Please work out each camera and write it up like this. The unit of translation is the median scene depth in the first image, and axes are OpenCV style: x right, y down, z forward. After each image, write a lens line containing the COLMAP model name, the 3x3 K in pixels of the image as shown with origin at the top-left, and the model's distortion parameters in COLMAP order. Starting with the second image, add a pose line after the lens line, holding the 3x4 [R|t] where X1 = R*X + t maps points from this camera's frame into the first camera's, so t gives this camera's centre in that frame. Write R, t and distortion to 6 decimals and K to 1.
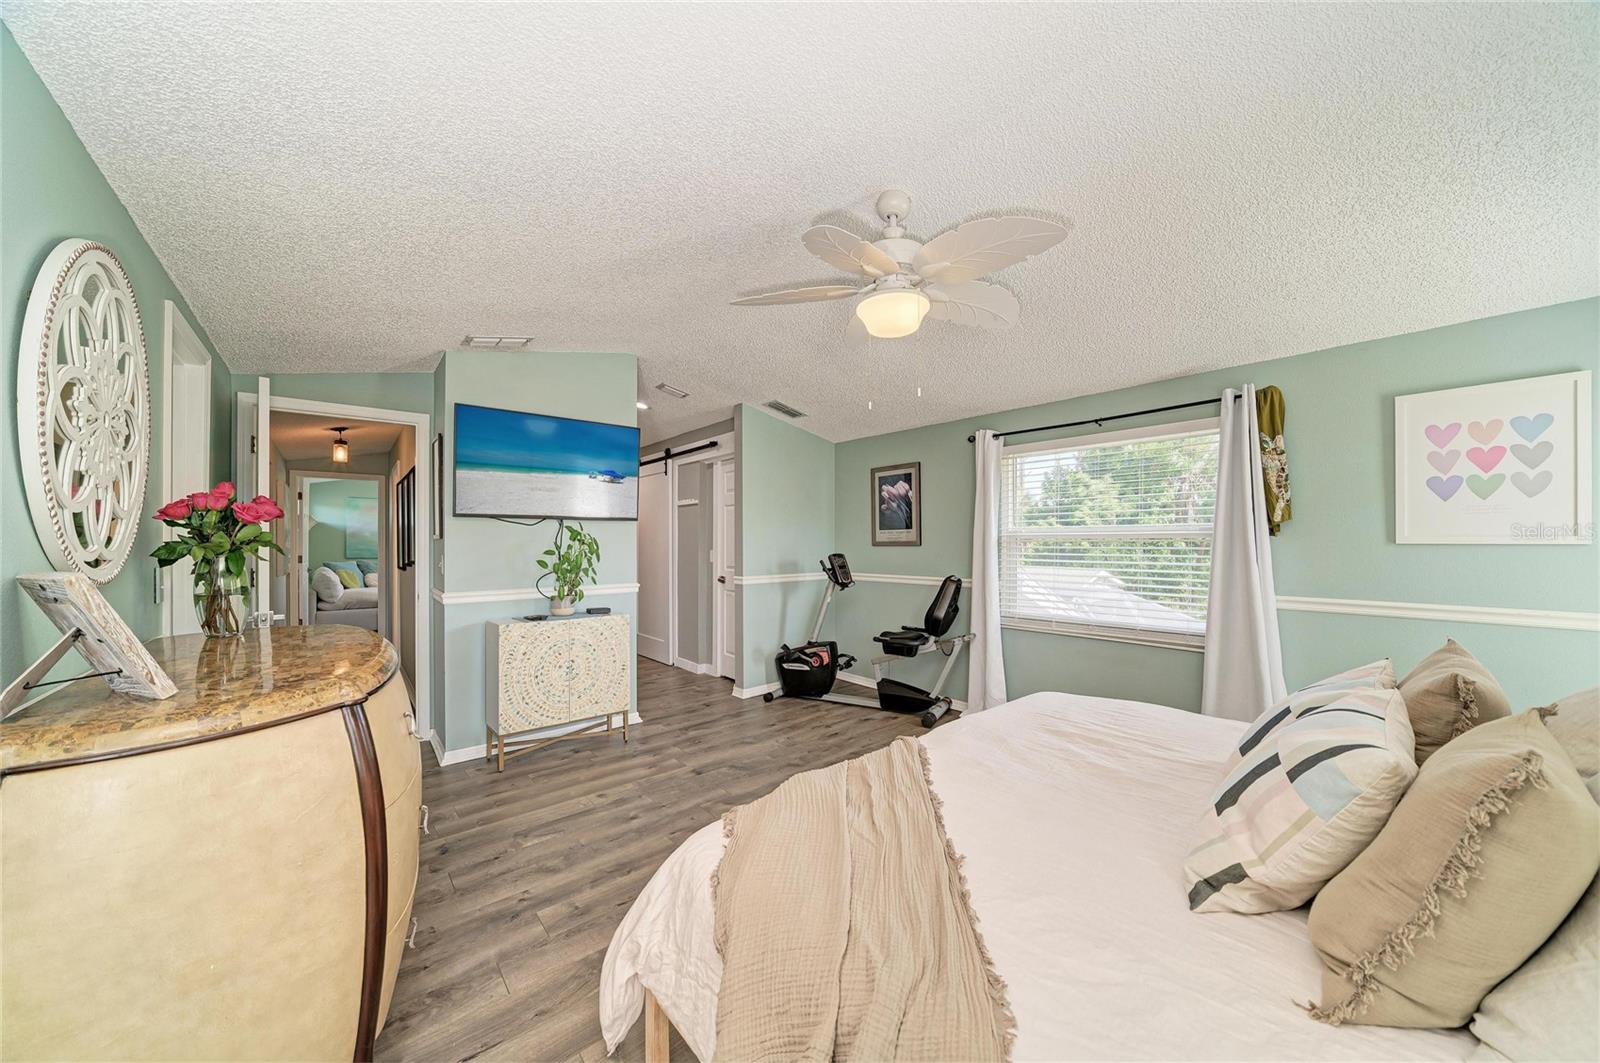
lens RADIAL K [[570.4, 0, 789.6], [0, 570.4, 537.9], [0, 0, 1]] dist [-0.010457, 0.002044]
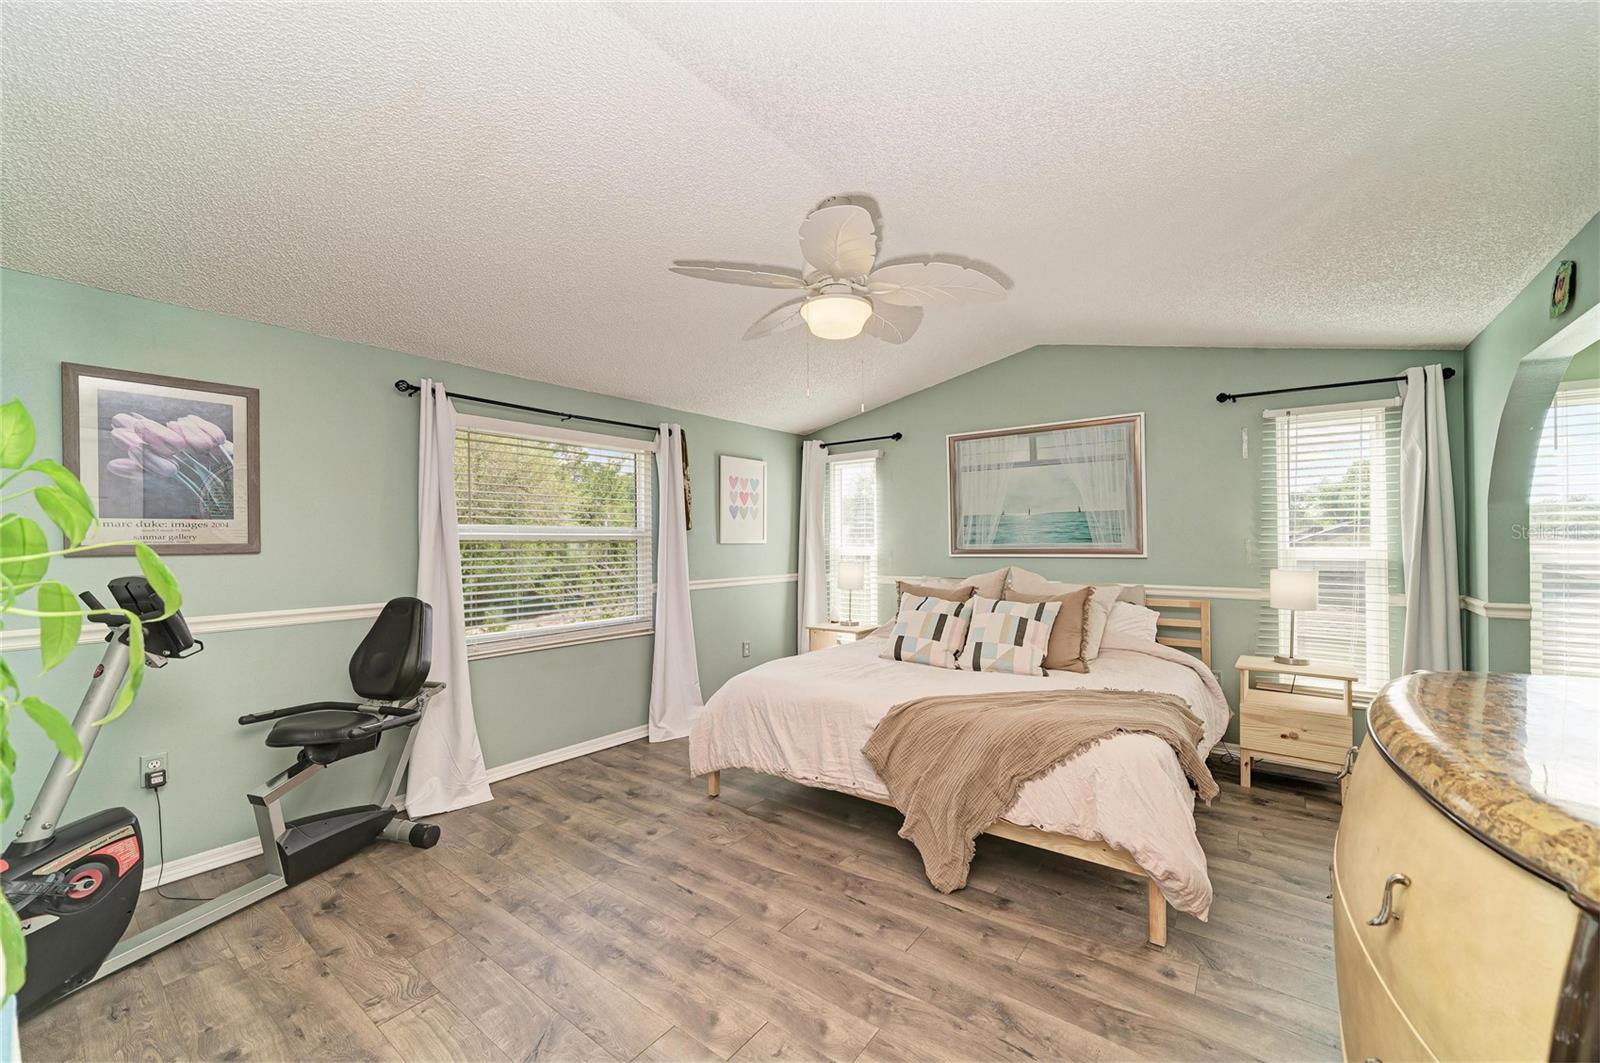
lens RADIAL K [[650.3, 0, 807.7], [0, 650.3, 533.6], [0, 0, 1]] dist [-0.005478, 0.002962]
pose [[-0.246791, 0.010163, 0.969015, -0.525721], [-0.004422, 0.999923, -0.011614, 0.001460], [-0.969059, -0.007151, -0.246727, 0.756297]]
